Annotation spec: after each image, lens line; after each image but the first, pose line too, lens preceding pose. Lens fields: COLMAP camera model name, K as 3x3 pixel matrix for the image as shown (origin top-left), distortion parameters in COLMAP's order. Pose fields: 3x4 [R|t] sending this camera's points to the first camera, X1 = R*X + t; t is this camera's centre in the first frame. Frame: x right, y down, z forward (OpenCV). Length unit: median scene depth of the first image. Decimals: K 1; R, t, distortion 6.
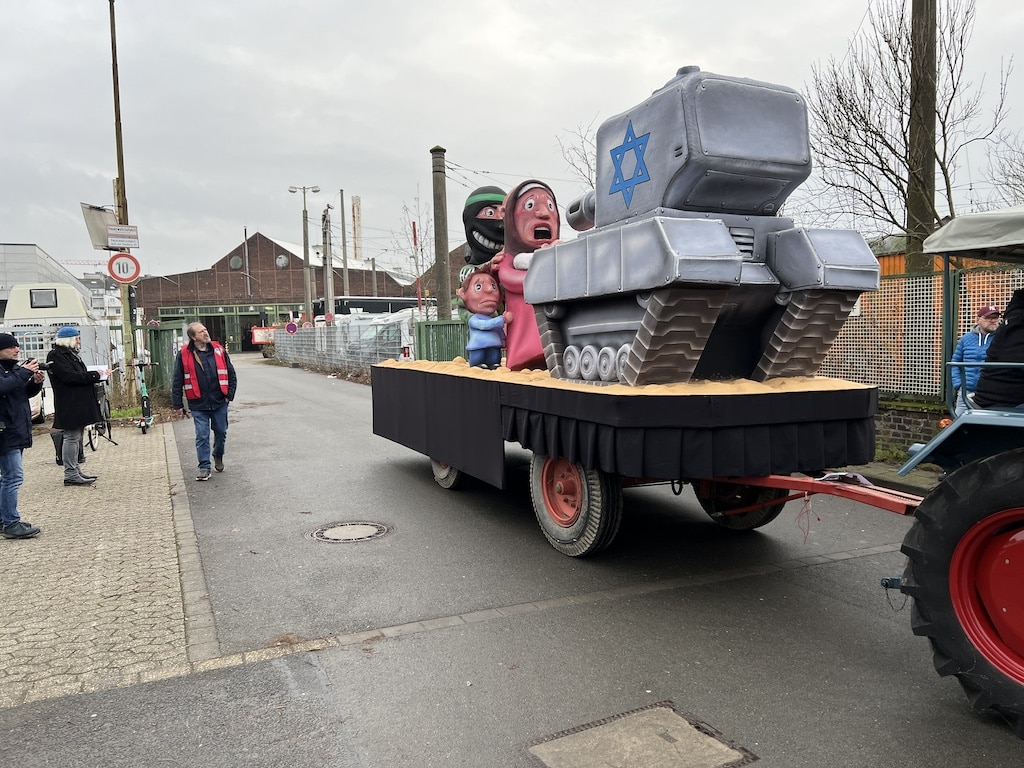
lens RADIAL K [[768.2, 0, 510.4], [0, 768.2, 386.9], [0, 0, 1]] dist [0.063660, -0.065273]
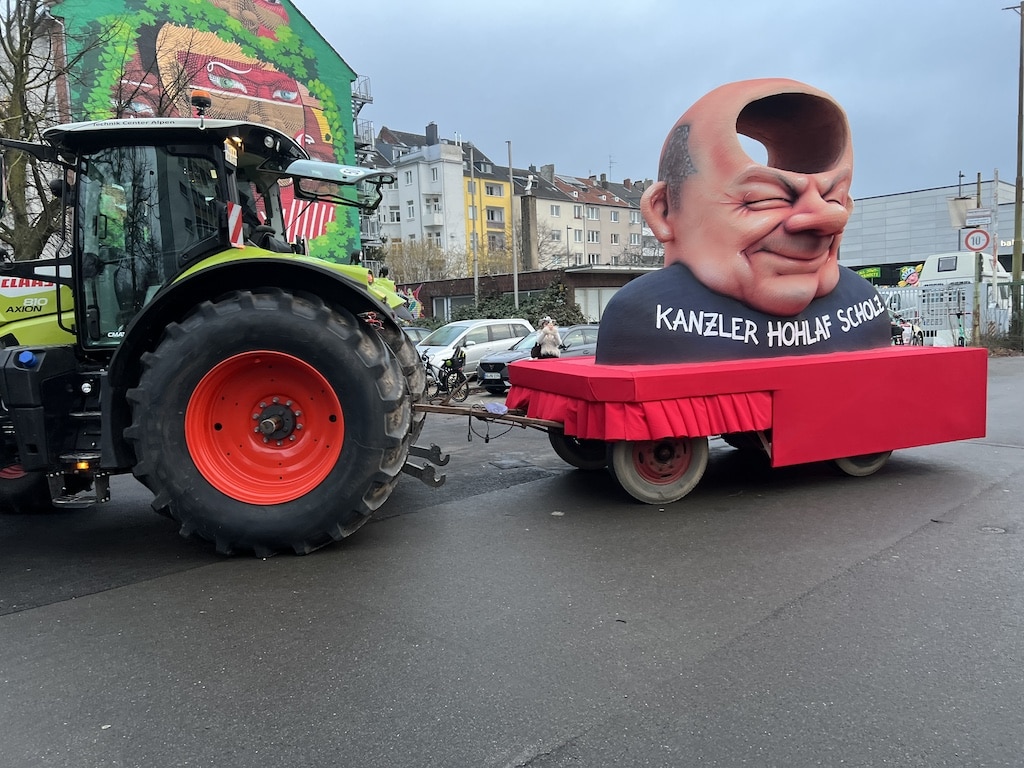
lens RADIAL K [[768.2, 0, 508.2], [0, 768.2, 382.8], [0, 0, 1]] dist [0.063660, -0.065273]
pose [[0.331917, 0.094064, -0.938607, 0.350782], [-0.035638, 0.995556, 0.087169, 0.000846], [0.942635, 0.004518, 0.333794, -0.136464]]
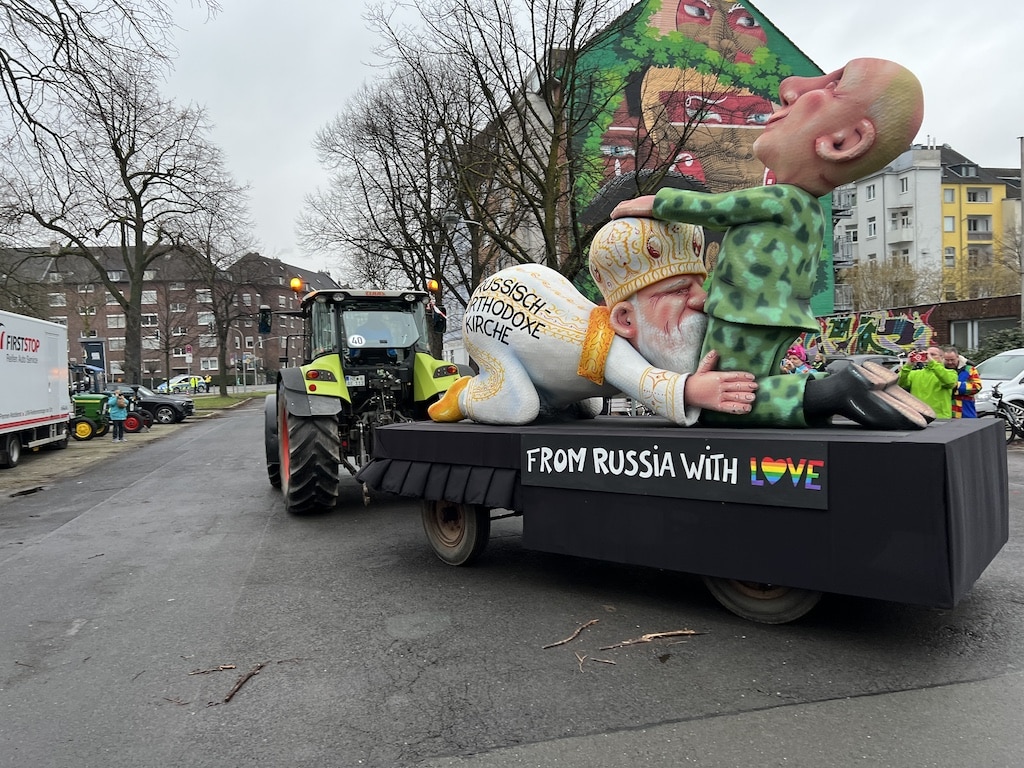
lens RADIAL K [[768.2, 0, 507.4], [0, 768.2, 391.8], [0, 0, 1]] dist [0.063660, -0.065273]
pose [[-0.192274, 0.070325, -0.978818, 0.288033], [-0.026207, 0.996705, 0.076758, 0.005889], [0.980991, 0.040410, -0.189798, -0.222944]]
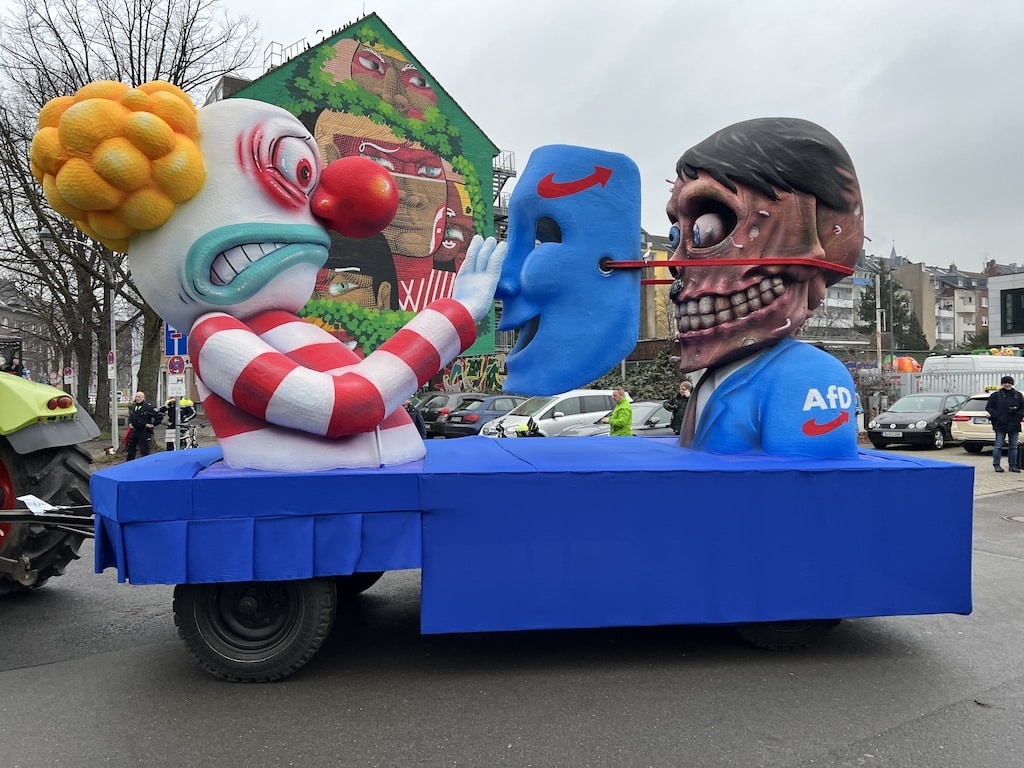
lens RADIAL K [[768.2, 0, 511.6], [0, 768.2, 394.0], [0, 0, 1]] dist [0.063660, -0.065273]
pose [[0.132191, 0.033634, -0.990654, 0.335996], [-0.063385, 0.997665, 0.025414, -0.006934], [0.989196, 0.059433, 0.134014, -0.050920]]
